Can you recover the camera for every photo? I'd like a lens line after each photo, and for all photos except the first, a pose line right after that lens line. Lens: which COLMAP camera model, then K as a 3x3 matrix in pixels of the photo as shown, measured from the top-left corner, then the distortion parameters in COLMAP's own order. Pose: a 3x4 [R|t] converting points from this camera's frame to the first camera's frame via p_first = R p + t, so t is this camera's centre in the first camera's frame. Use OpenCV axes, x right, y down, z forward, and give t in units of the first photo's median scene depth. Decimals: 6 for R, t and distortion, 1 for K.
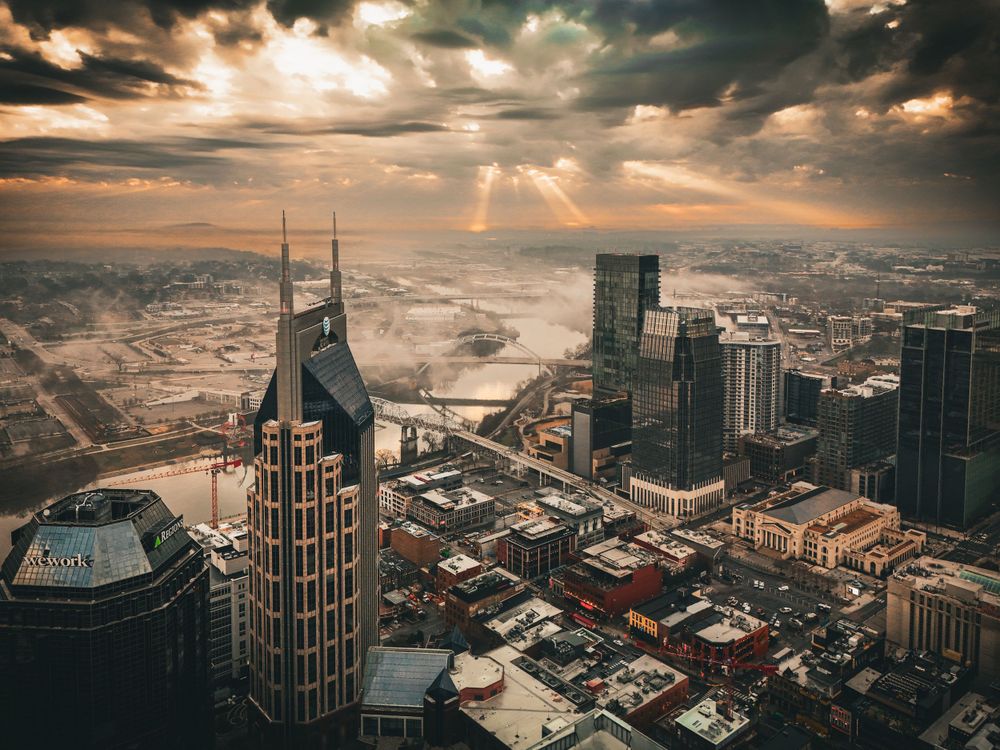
lens RADIAL K [[736.1, 0, 494.7], [0, 736.1, 297.1], [0, 0, 1]] dist [0.081585, -0.067998]
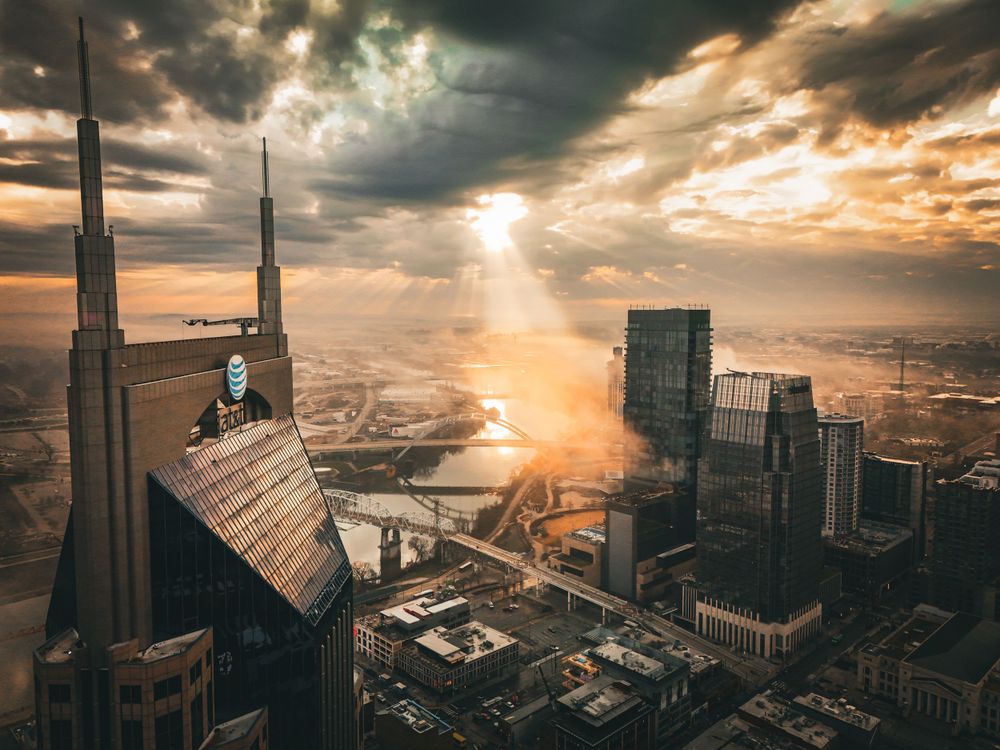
lens RADIAL K [[736.1, 0, 502.3], [0, 736.1, 365.2], [0, 0, 1]] dist [0.081585, -0.067998]
pose [[0.998820, -0.006359, 0.048152, -0.039640], [0.007242, 0.999808, -0.018182, 0.015892], [-0.048027, 0.018509, 0.998675, 0.228365]]
